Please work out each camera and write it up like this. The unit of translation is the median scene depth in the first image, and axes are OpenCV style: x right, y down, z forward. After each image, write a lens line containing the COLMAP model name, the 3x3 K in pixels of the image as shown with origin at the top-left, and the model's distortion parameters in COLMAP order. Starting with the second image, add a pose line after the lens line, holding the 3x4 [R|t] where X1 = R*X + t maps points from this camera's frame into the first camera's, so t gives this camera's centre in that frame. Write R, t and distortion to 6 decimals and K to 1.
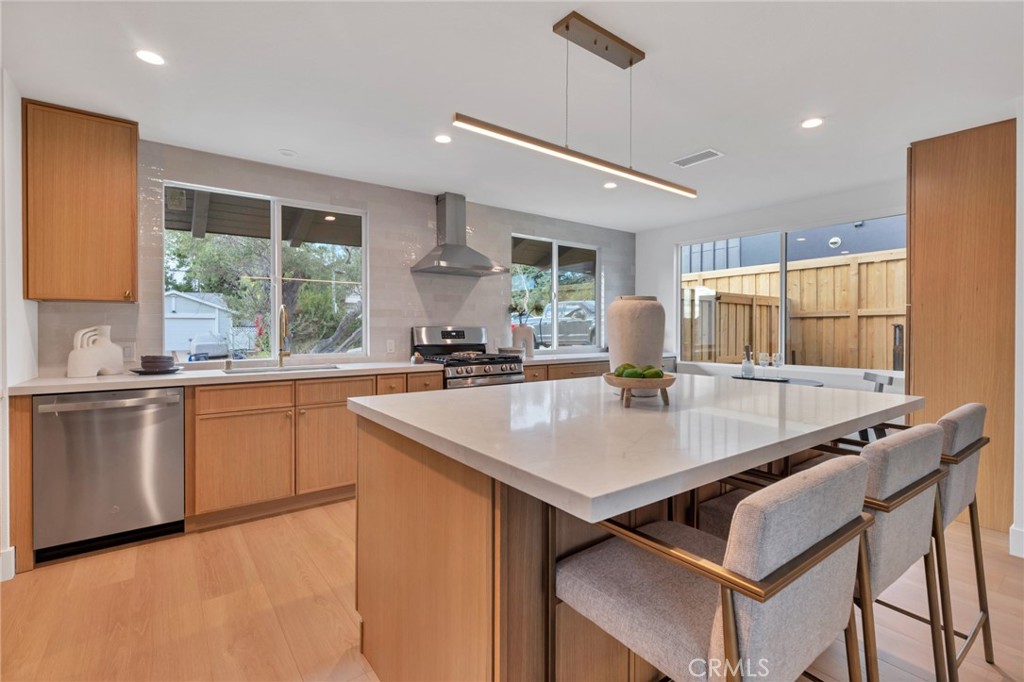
lens RADIAL K [[464.2, 0, 510.9], [0, 464.2, 329.2], [0, 0, 1]] dist [0.000549, -0.000086]
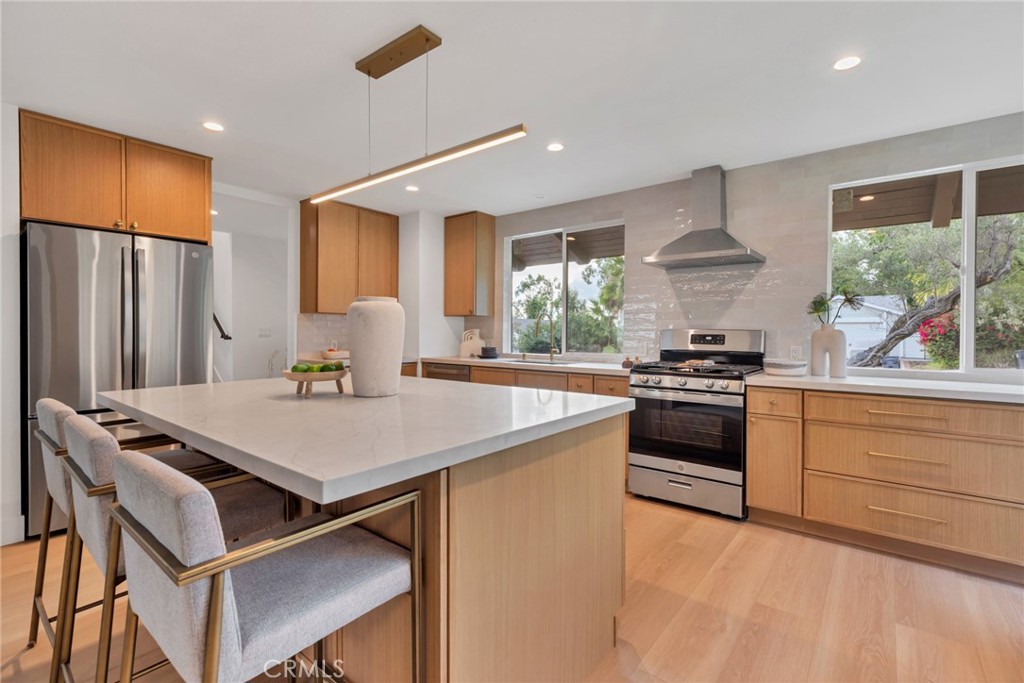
lens RADIAL K [[456.3, 0, 512.3], [0, 456.3, 332.3], [0, 0, 1]] dist [0.047541, -0.000076]
pose [[0.270841, 0.005184, -0.962610, 0.746089], [-0.005449, 0.999978, 0.003853, -0.002608], [0.962609, 0.004202, 0.270863, 0.585956]]
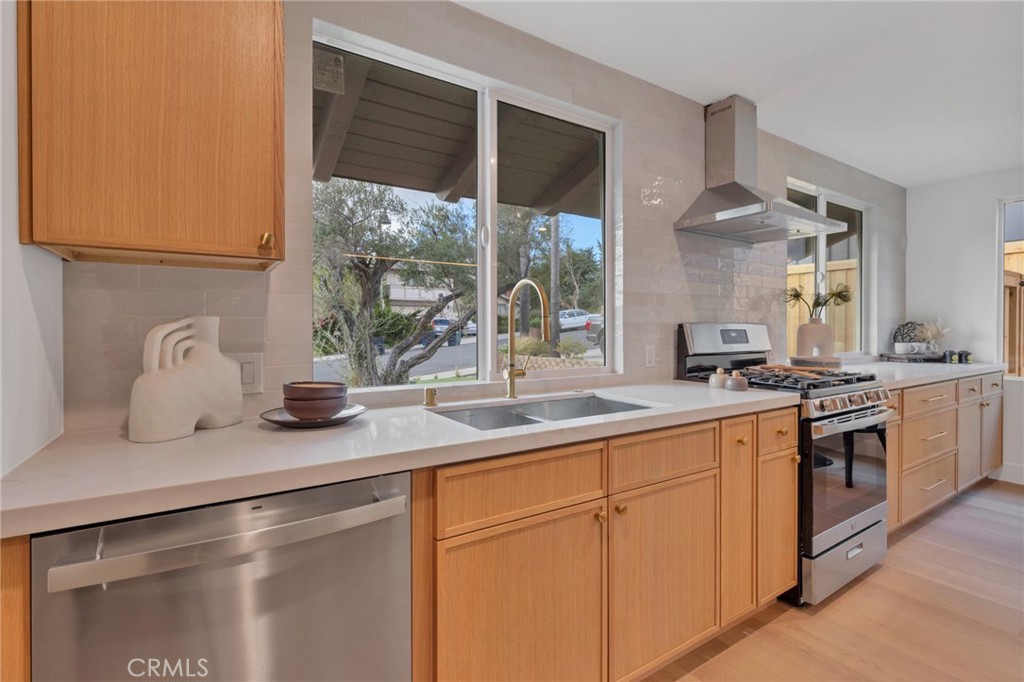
lens RADIAL K [[464.4, 0, 514.9], [0, 464.4, 330.7], [0, 0, 1]] dist [0.000745, -0.000191]
pose [[0.998474, 0.003457, -0.055108, -0.492090], [-0.003050, 0.999968, 0.007456, 0.001522], [0.055132, -0.007277, 0.998453, 0.505591]]
